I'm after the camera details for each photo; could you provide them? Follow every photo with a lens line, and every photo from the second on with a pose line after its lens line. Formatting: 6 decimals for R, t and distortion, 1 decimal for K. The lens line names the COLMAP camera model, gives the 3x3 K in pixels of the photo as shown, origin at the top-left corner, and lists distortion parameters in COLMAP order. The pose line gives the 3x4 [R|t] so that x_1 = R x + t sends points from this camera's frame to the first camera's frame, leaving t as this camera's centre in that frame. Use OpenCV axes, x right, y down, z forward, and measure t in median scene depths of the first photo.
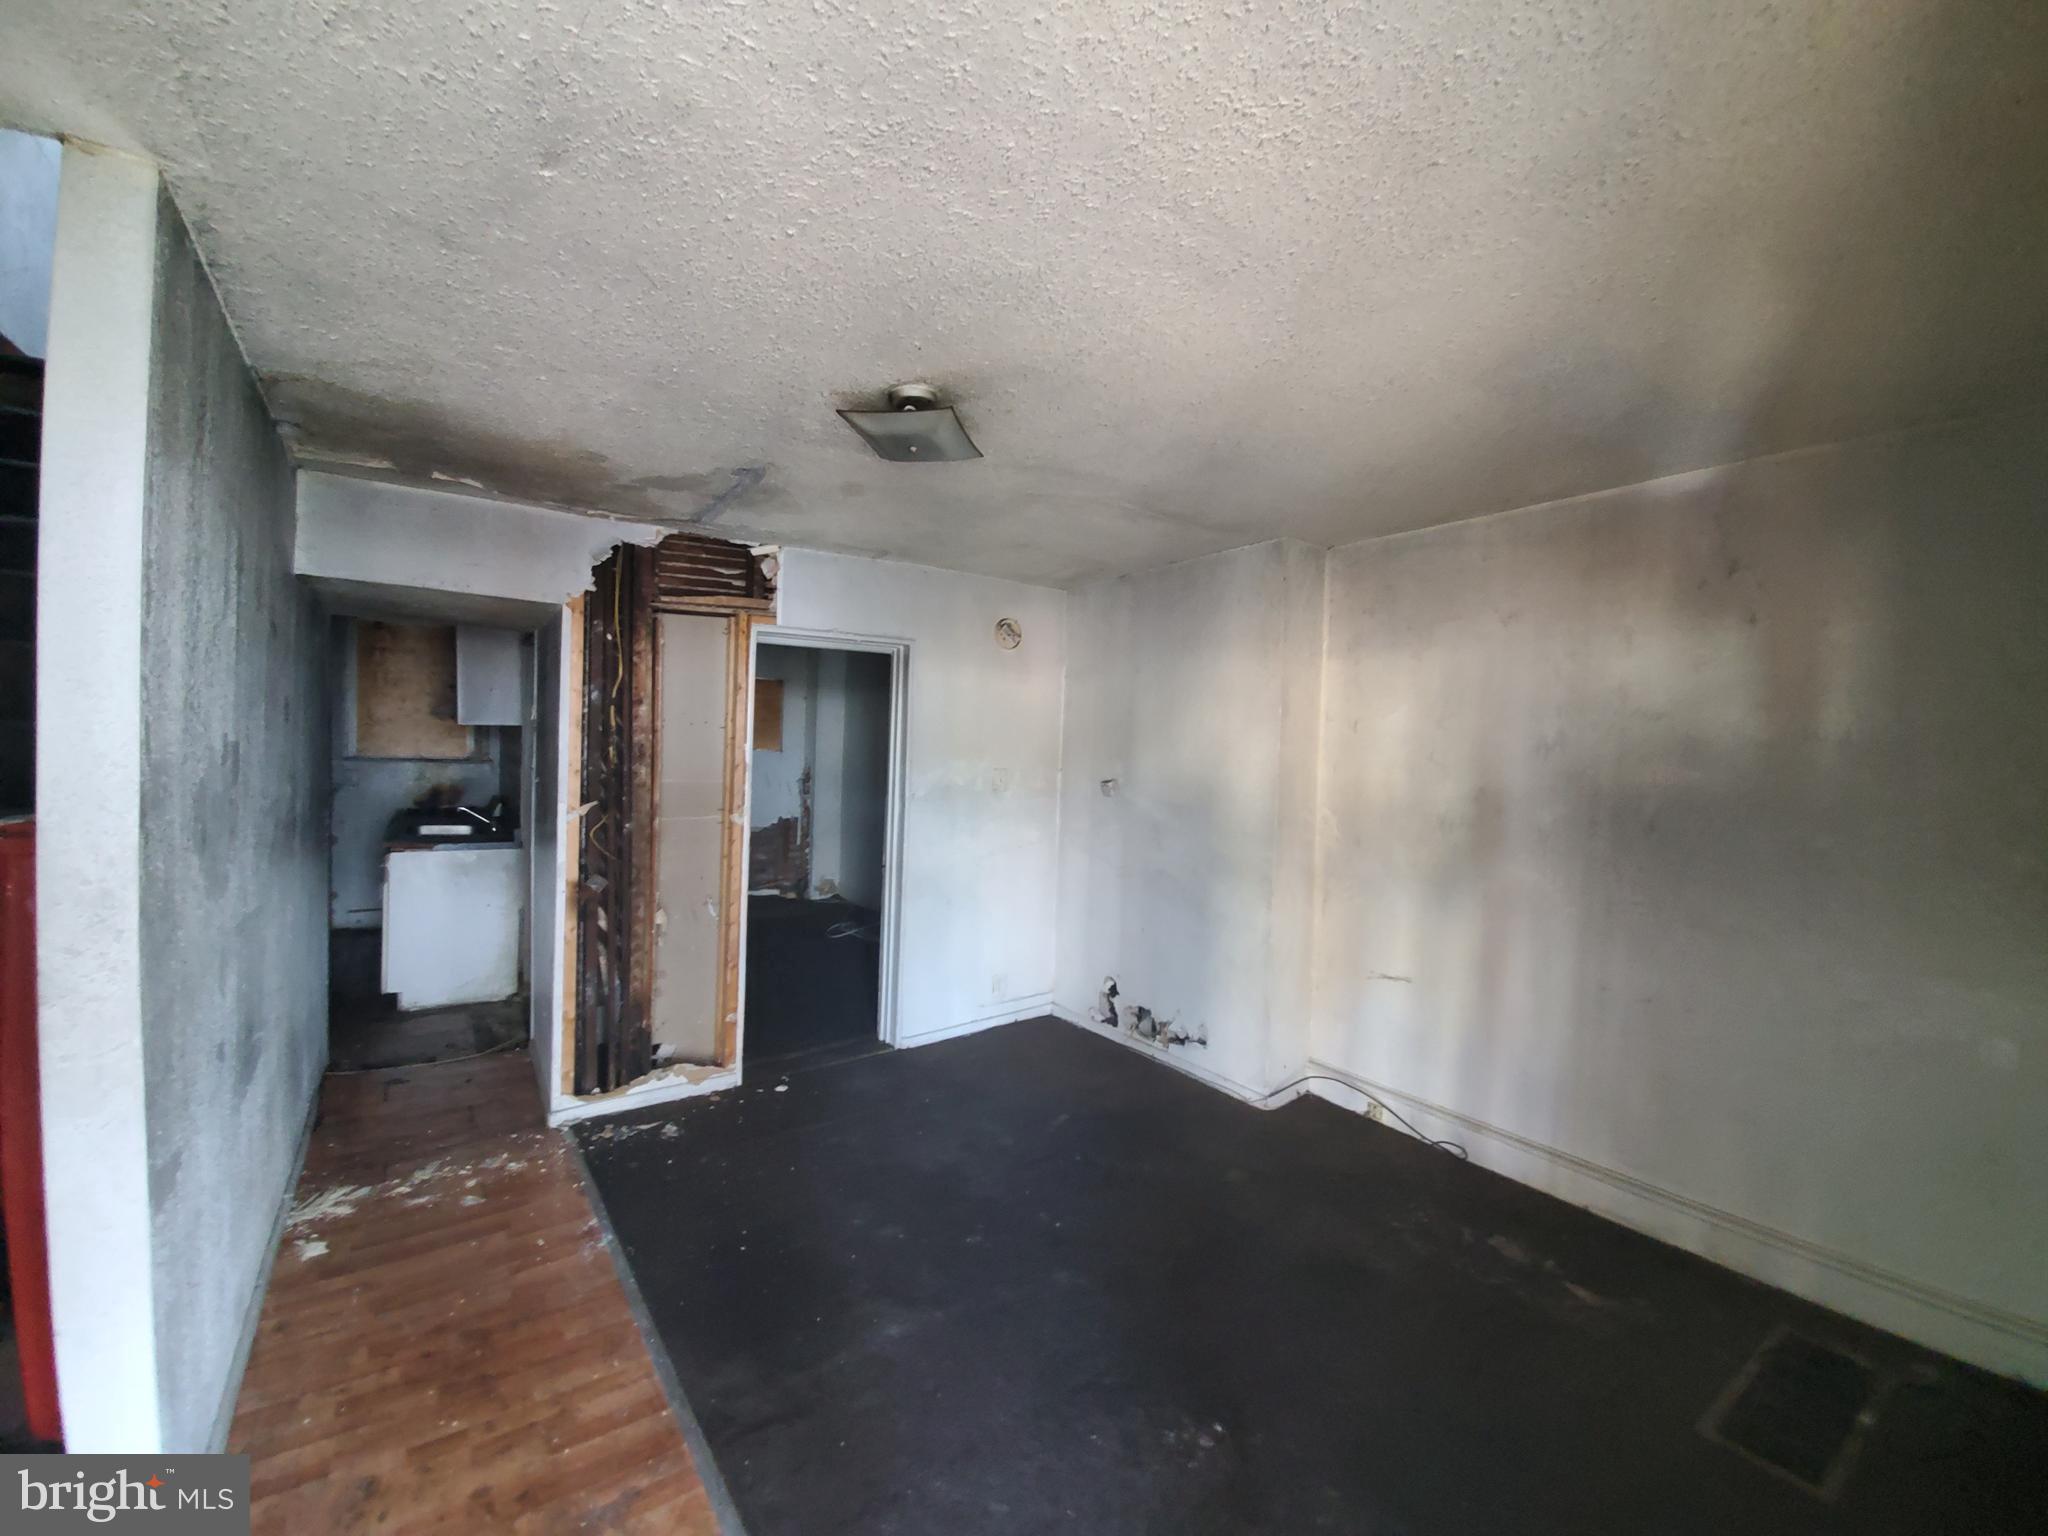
lens RADIAL K [[816.0, 0, 1025.7], [0, 816.0, 775.2], [0, 0, 1]] dist [0.003755, 0.000119]
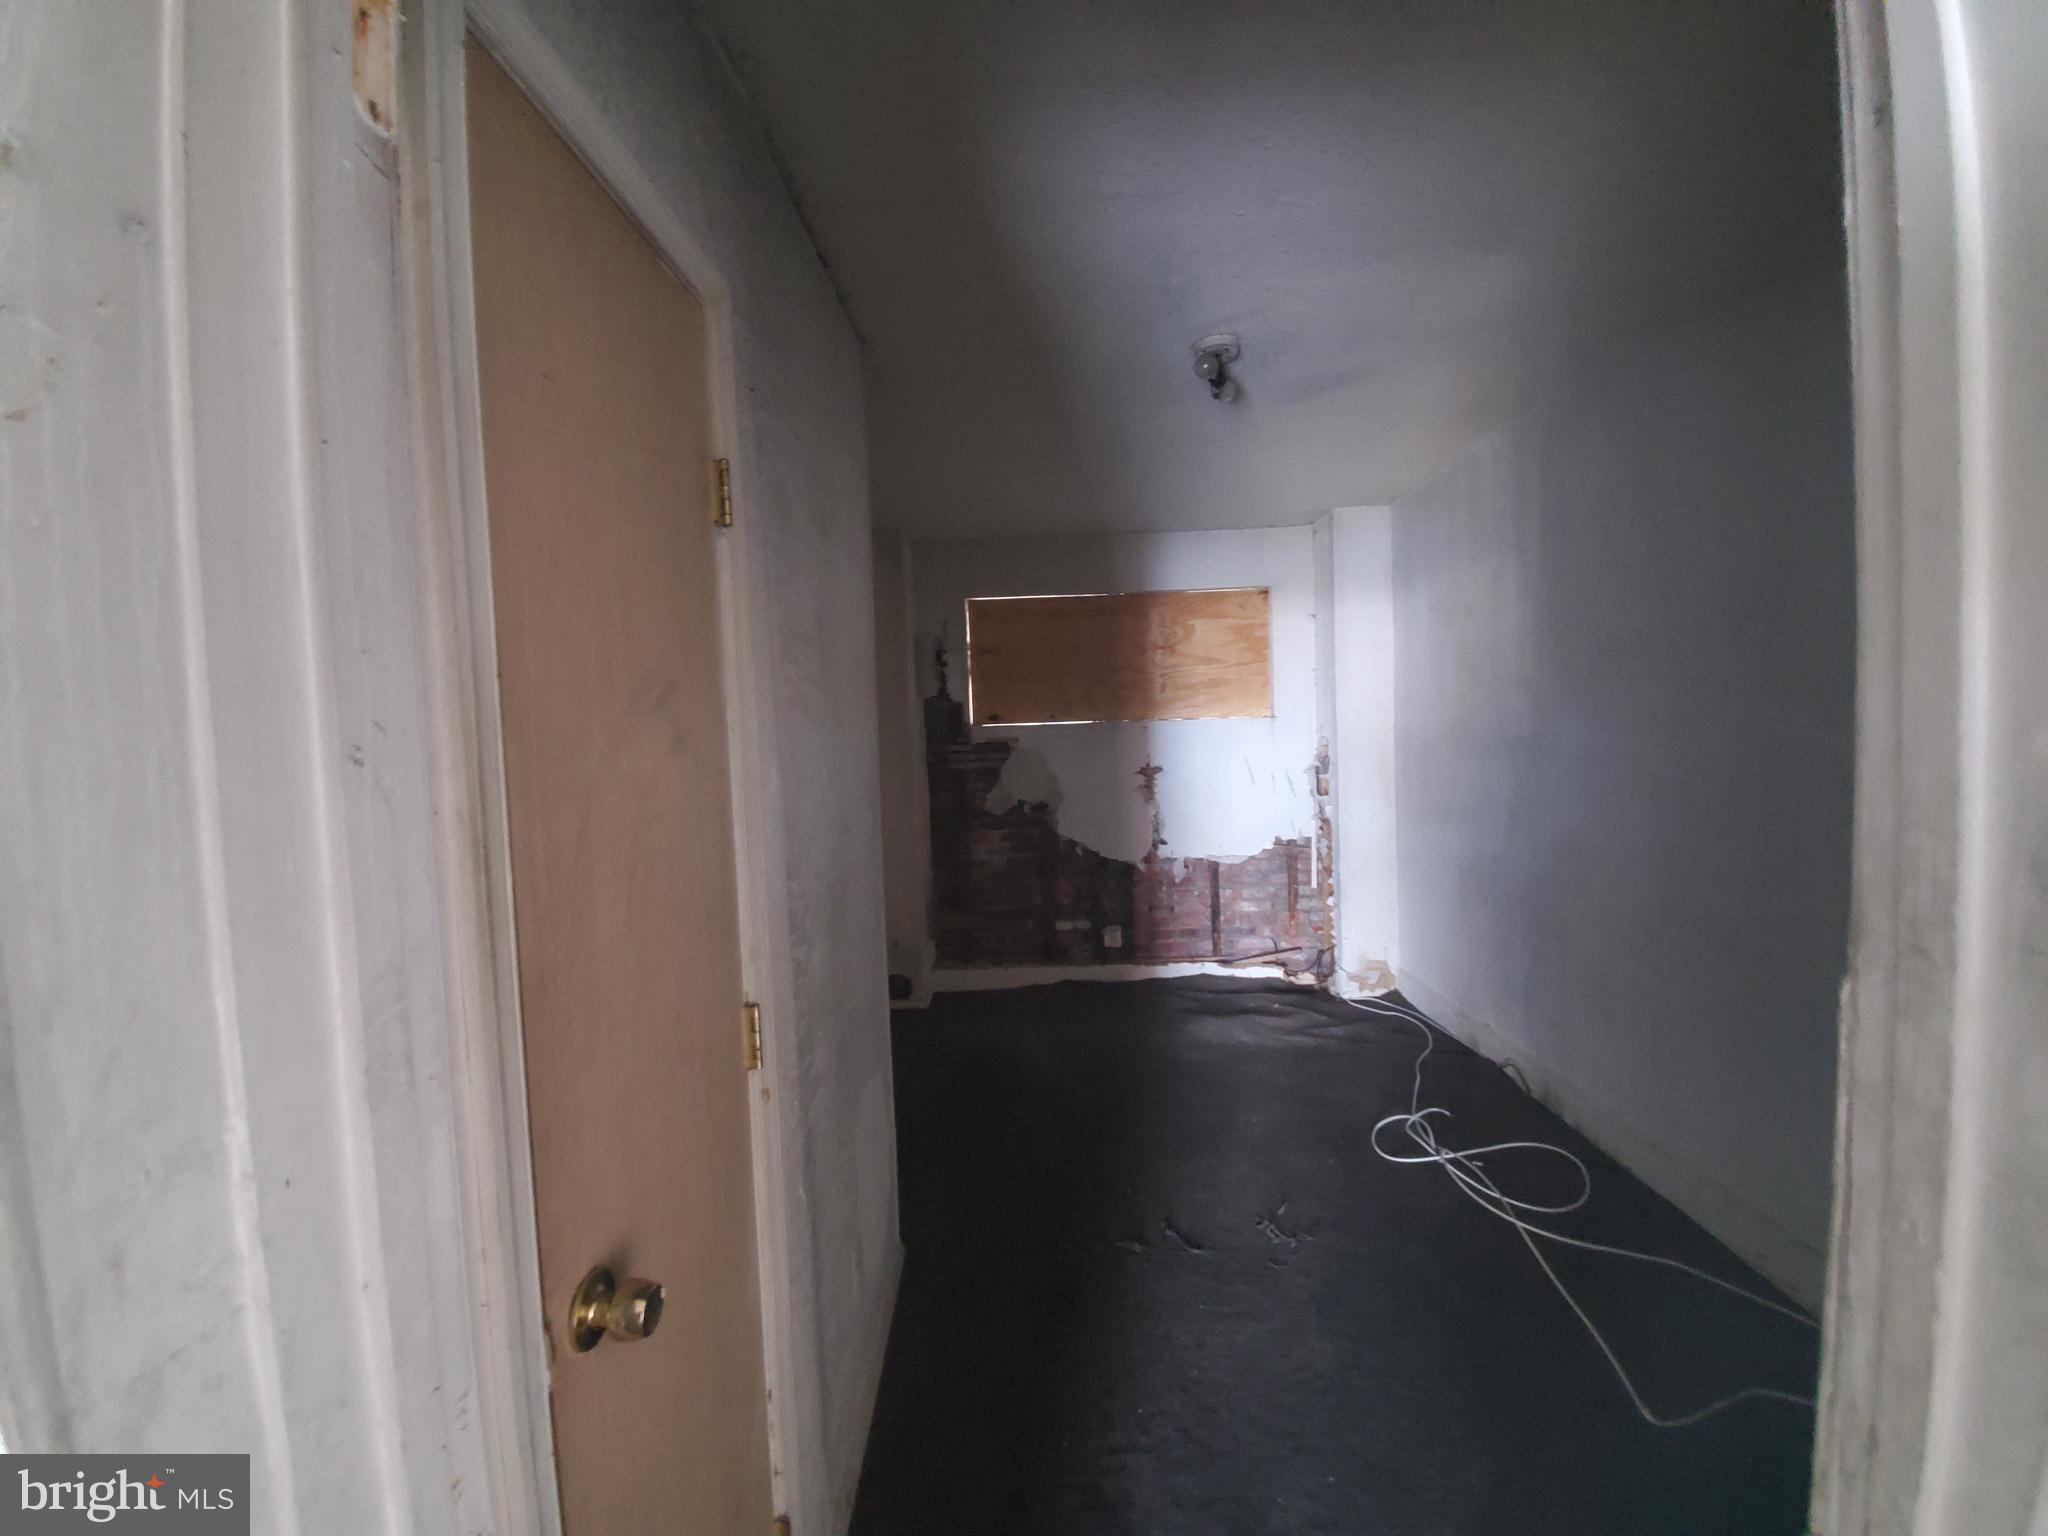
lens RADIAL K [[816.0, 0, 1013.8], [0, 816.0, 772.6], [0, 0, 1]] dist [0.003755, 0.000119]
pose [[0.787070, -0.036538, -0.615781, -0.102210], [0.044893, 0.998990, -0.001897, 0.000625], [0.615228, -0.026151, 0.787915, 0.467431]]
